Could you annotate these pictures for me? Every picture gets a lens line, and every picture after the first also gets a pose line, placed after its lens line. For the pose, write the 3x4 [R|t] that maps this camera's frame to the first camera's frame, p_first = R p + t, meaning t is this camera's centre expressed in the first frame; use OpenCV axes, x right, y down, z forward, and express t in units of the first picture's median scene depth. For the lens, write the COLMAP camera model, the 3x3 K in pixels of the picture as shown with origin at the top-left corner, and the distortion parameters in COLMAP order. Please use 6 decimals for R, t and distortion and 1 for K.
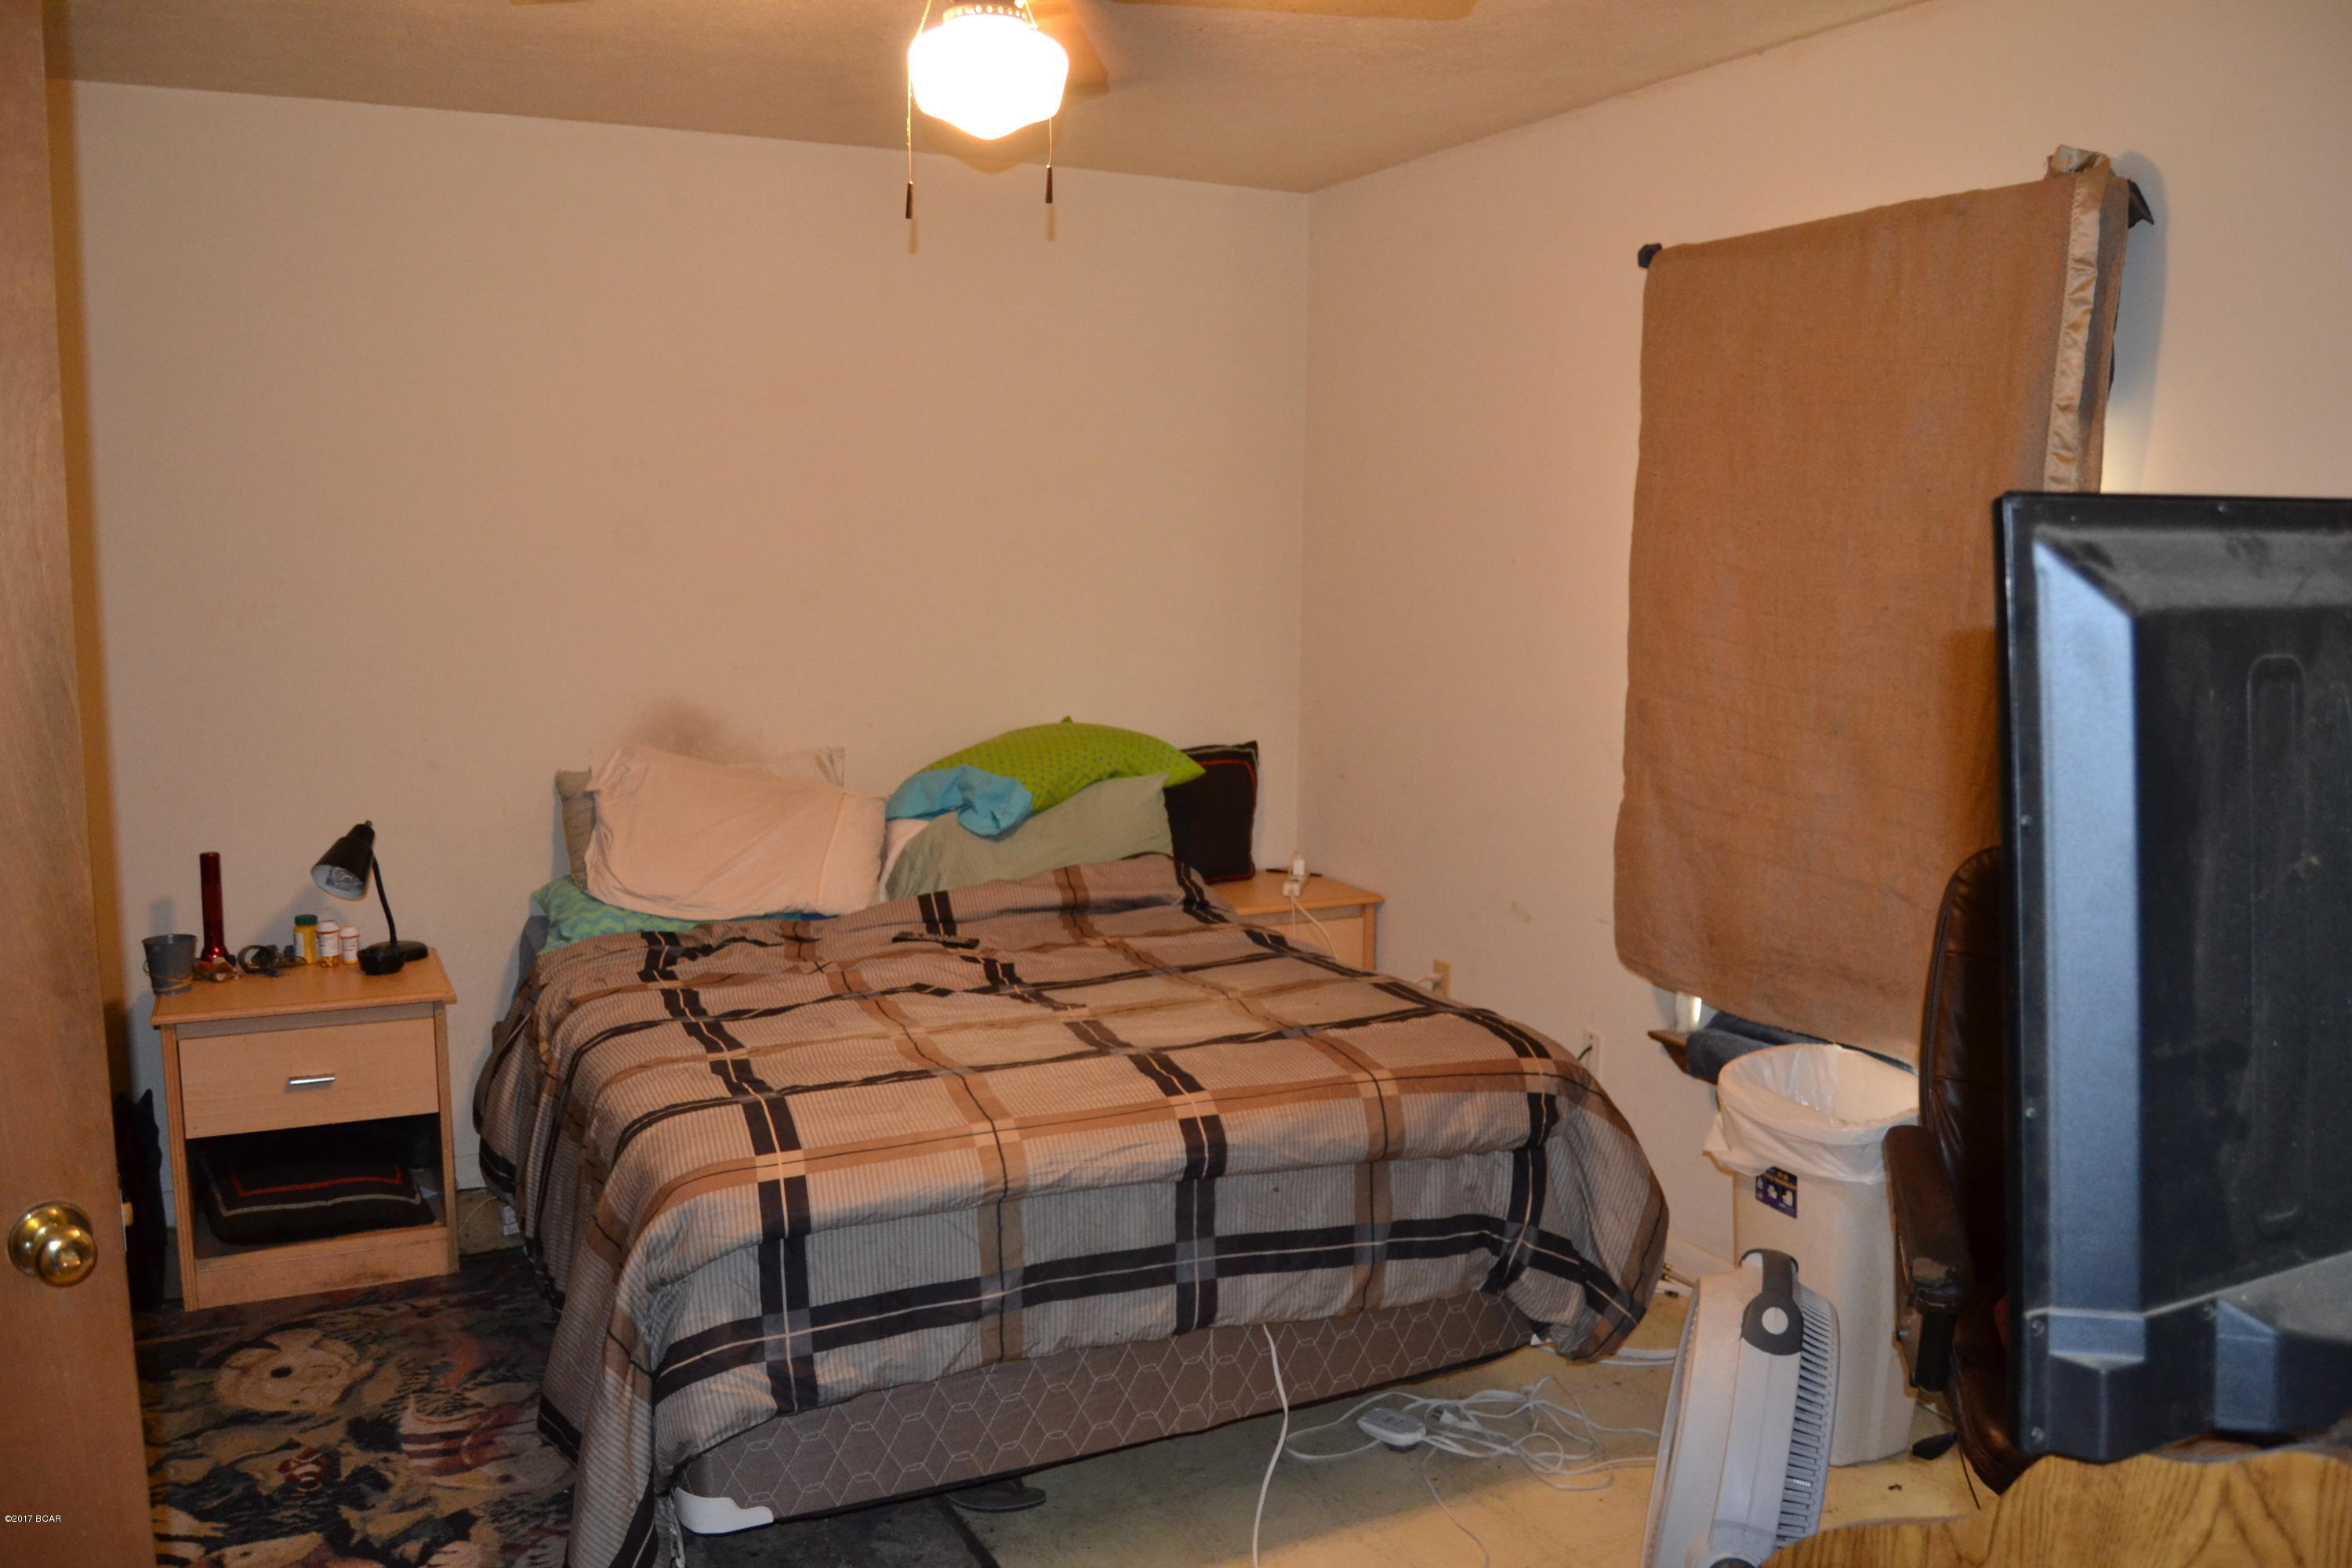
lens RADIAL K [[1867.0, 0, 1180.1], [0, 1867.0, 784.0], [0, 0, 1]] dist [-0.067493, 0.000473]
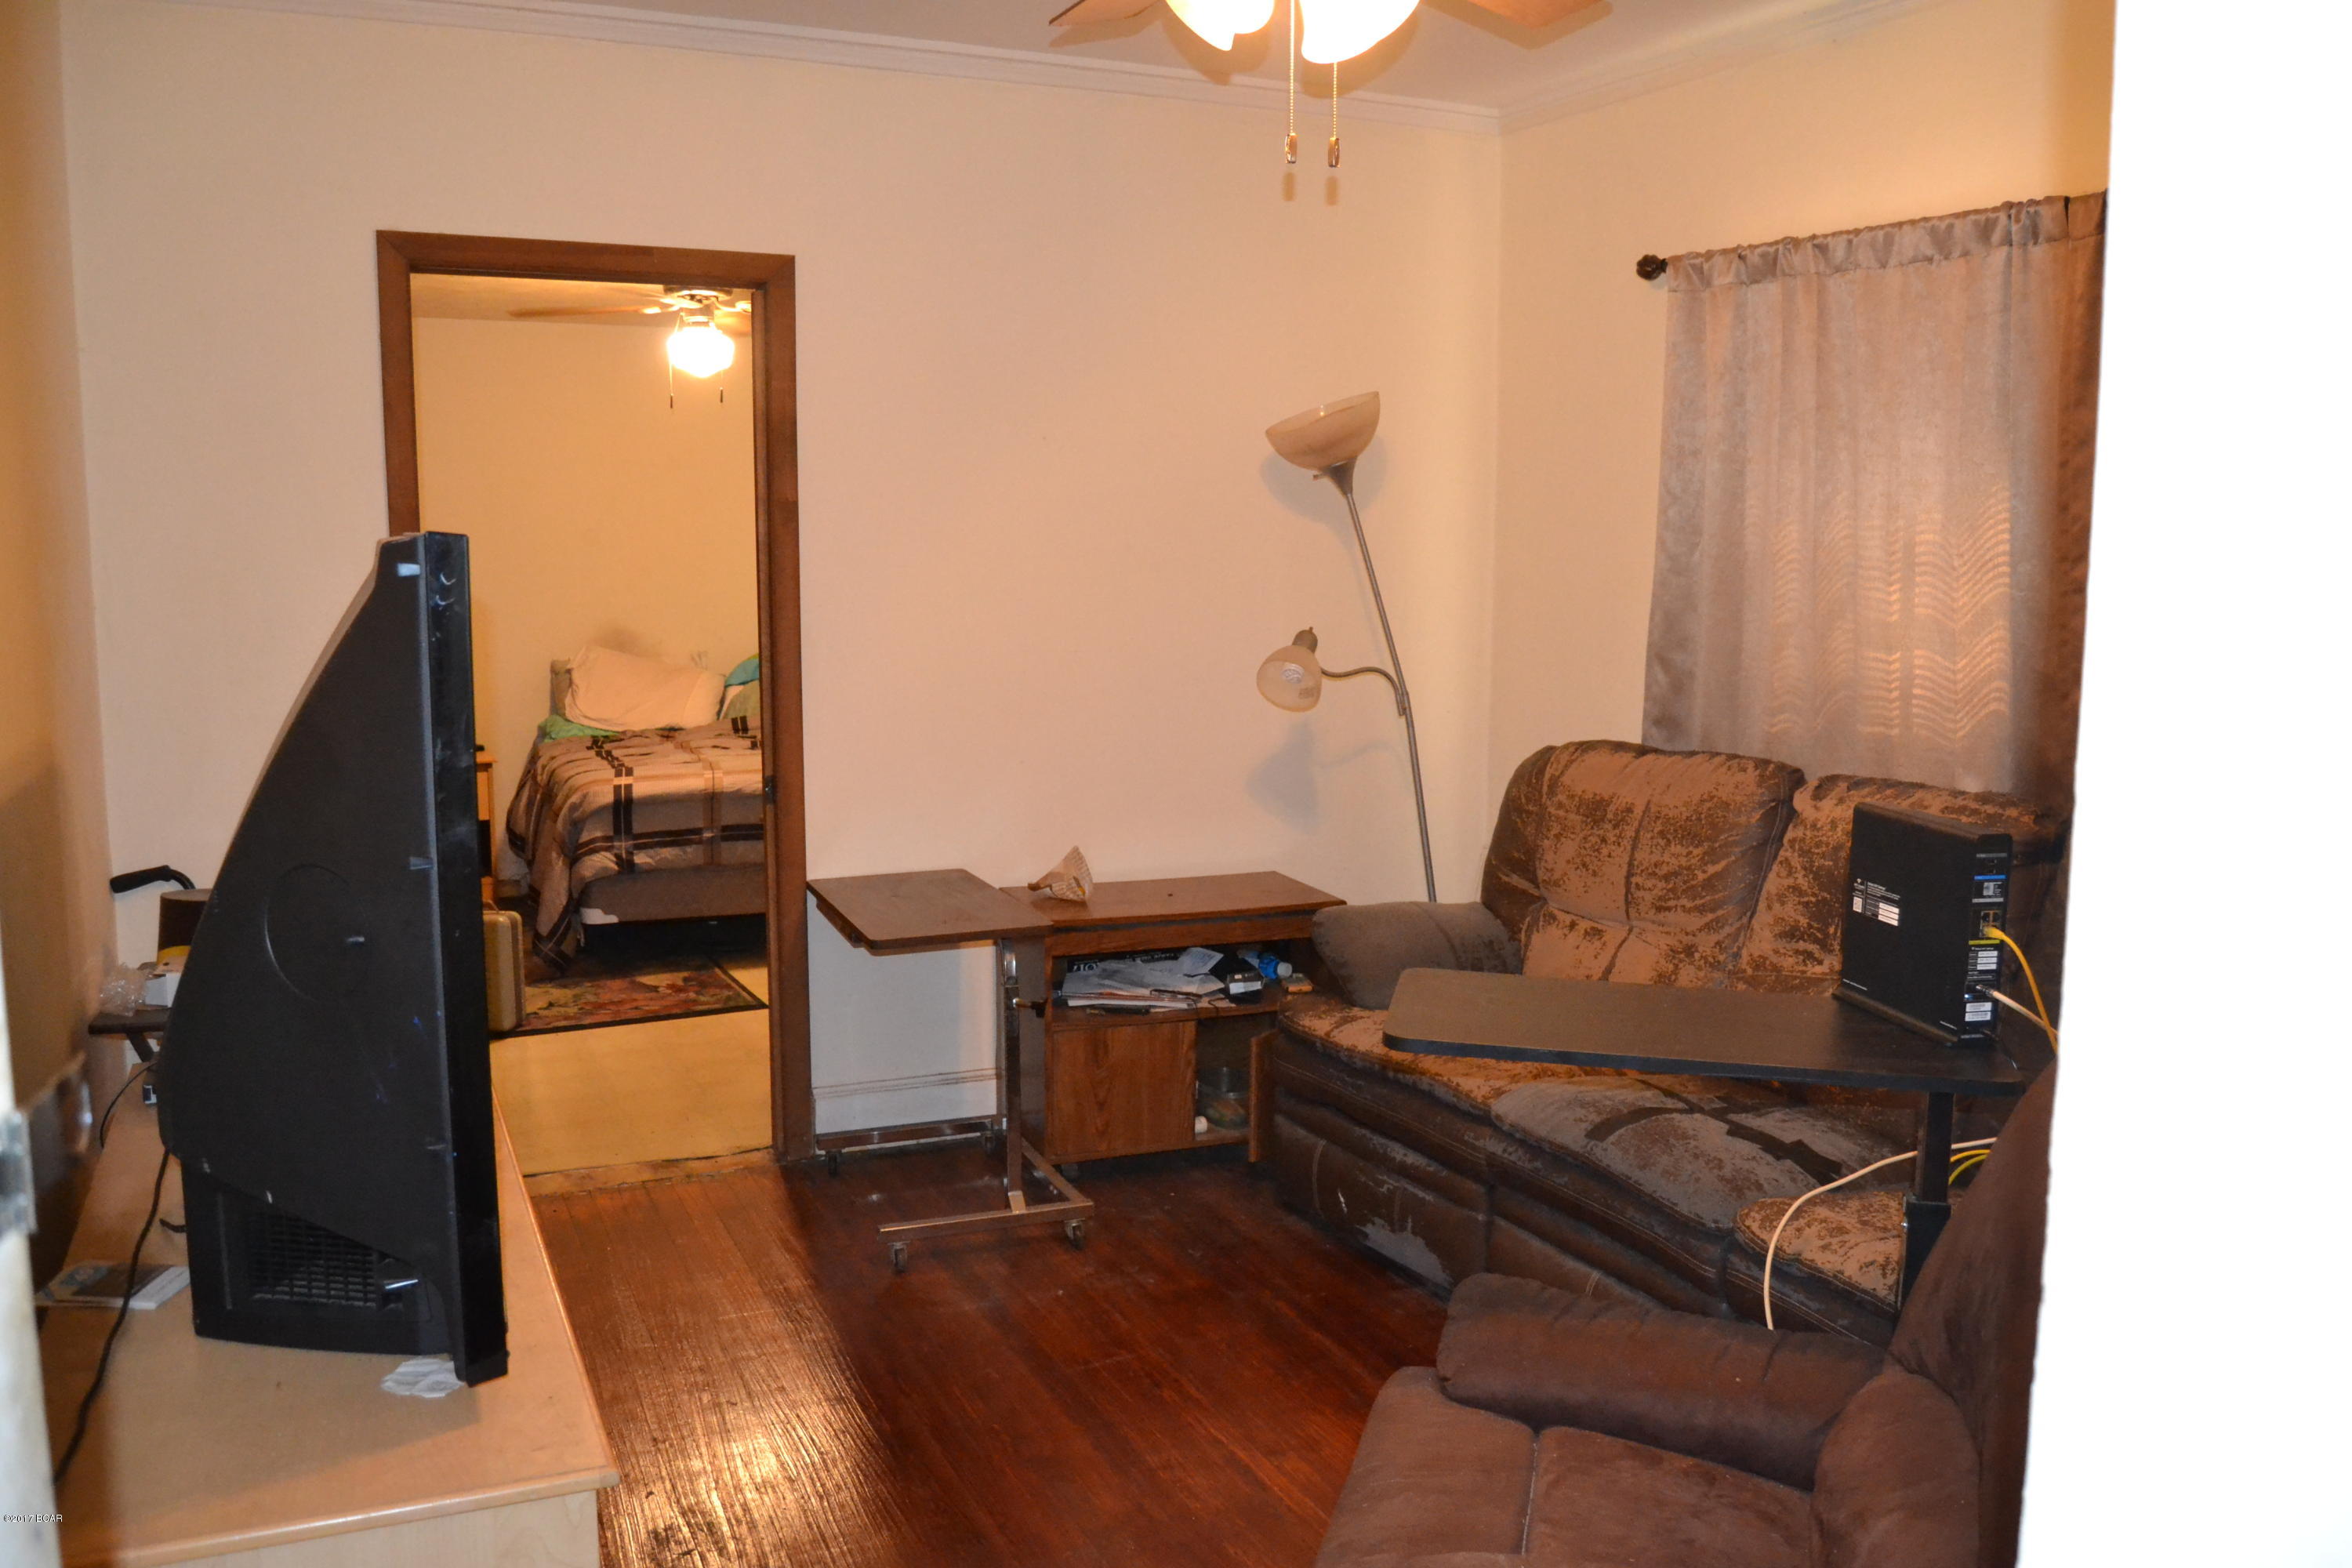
lens RADIAL K [[1867.0, 0, 1172.7], [0, 1867.0, 786.1], [0, 0, 1]] dist [-0.067493, 0.000473]
pose [[0.999708, 0.006776, -0.023207, 0.576096], [-0.006795, 0.999977, -0.000736, 0.202976], [0.023201, 0.000893, 0.999730, -1.473987]]
